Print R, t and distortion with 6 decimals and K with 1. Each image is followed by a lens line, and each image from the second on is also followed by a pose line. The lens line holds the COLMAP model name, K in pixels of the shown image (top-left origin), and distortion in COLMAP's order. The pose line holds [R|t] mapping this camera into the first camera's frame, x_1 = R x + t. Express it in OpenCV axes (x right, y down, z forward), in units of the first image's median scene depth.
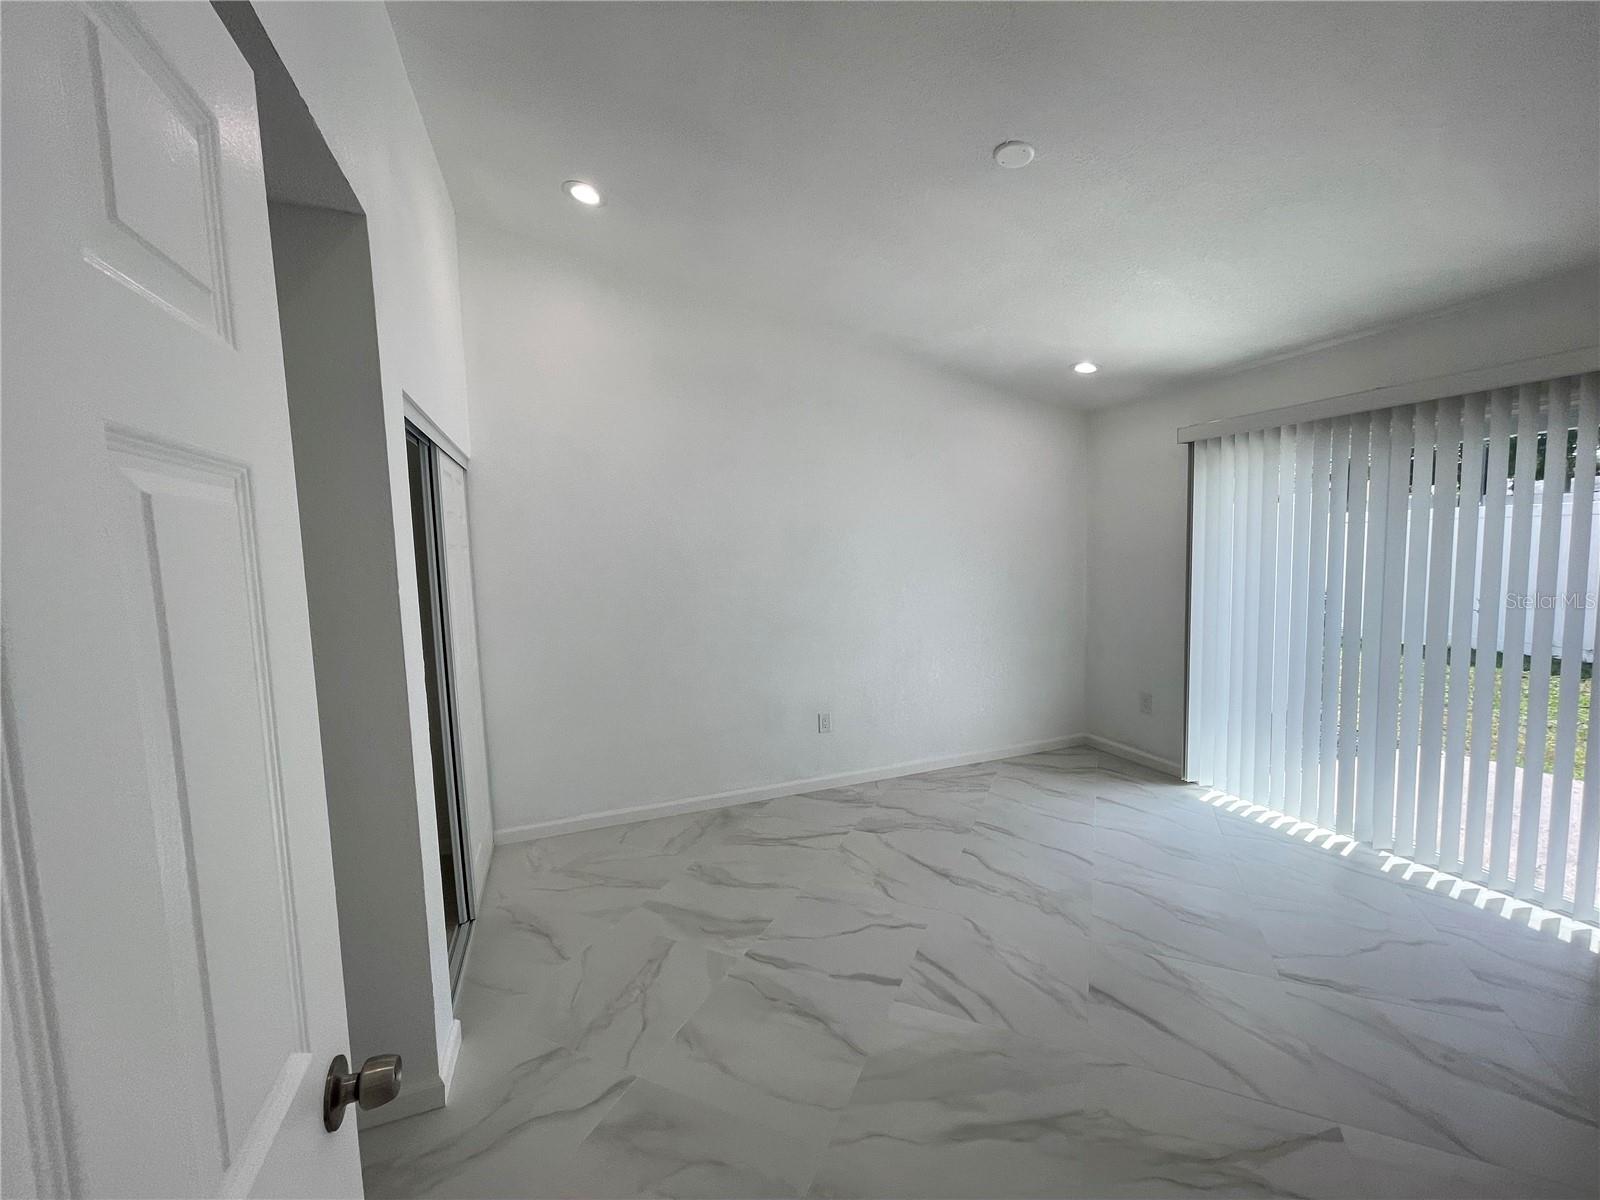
lens RADIAL K [[650.3, 0, 808.0], [0, 650.3, 600.3], [0, 0, 1]] dist [-0.001368, 0.000589]
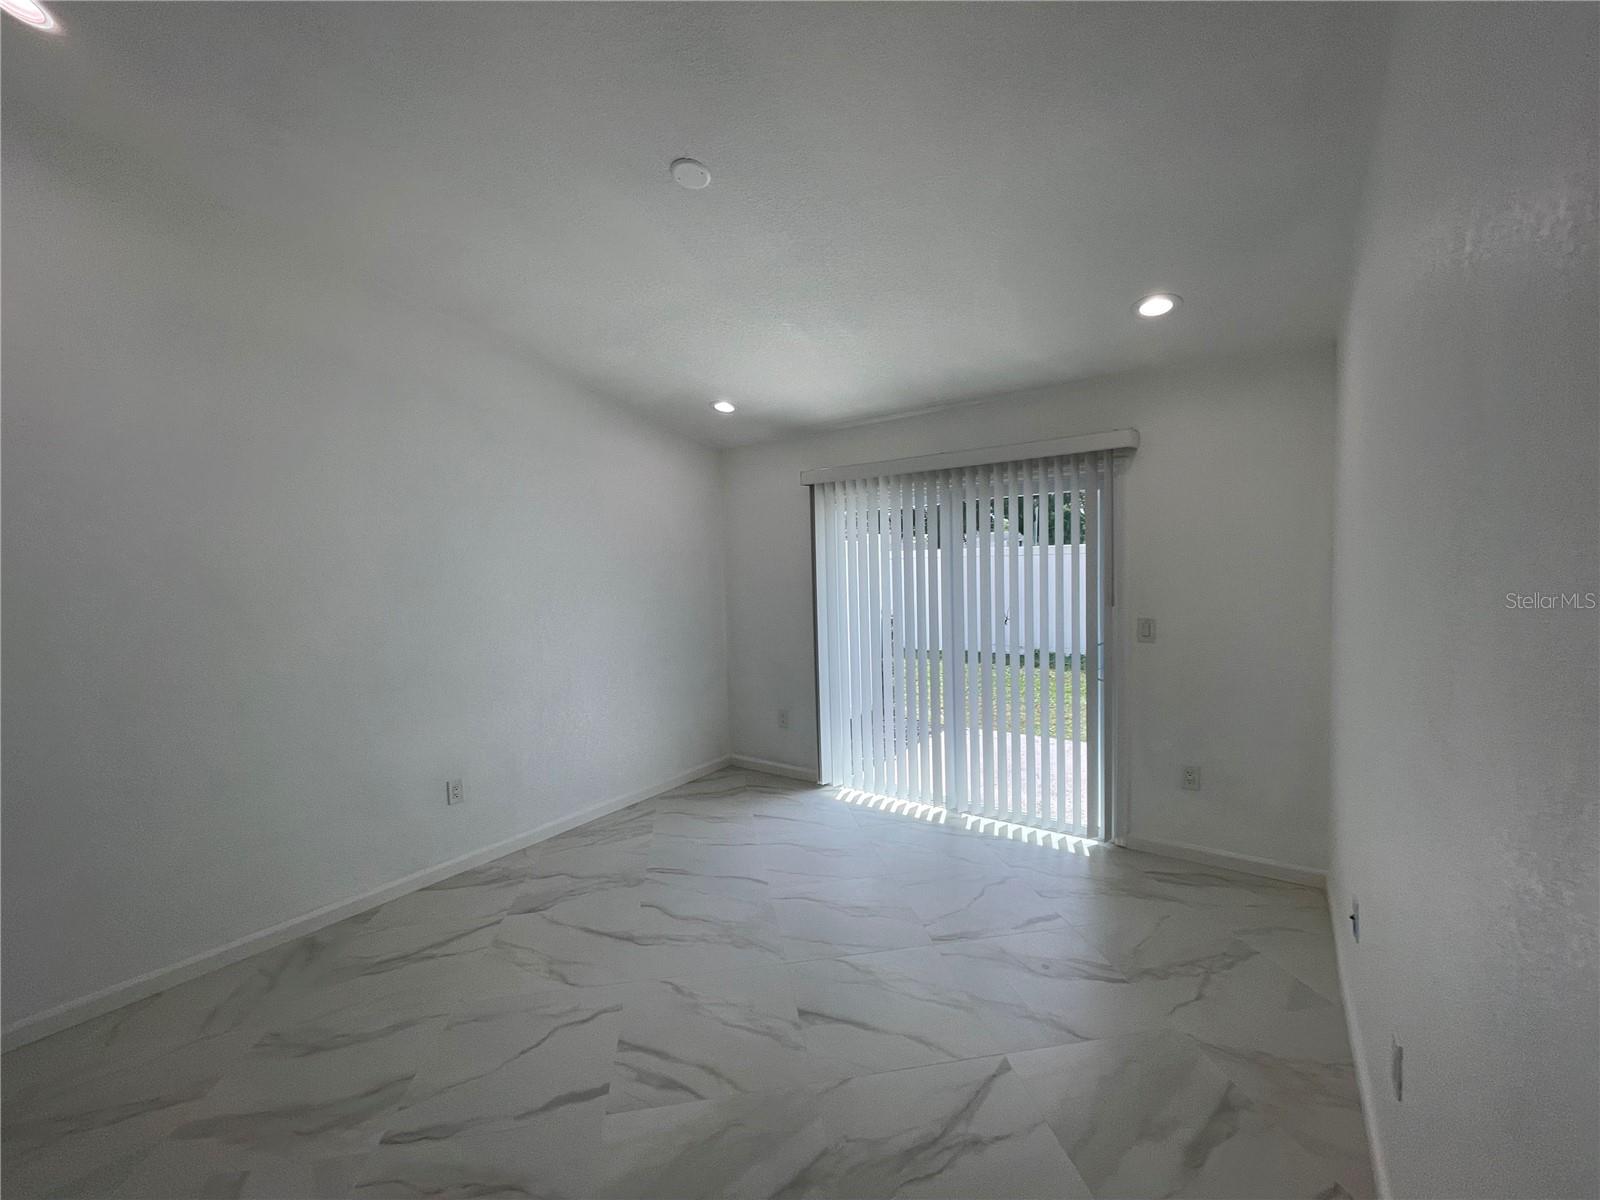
lens RADIAL K [[646.4, 0, 800.3], [0, 646.4, 602.4], [0, 0, 1]] dist [0.000868, 0.000798]
pose [[0.834382, -0.021882, 0.550752, -0.067170], [0.047584, 0.998341, -0.032423, -0.001184], [-0.549129, 0.053260, 0.834039, 0.090194]]
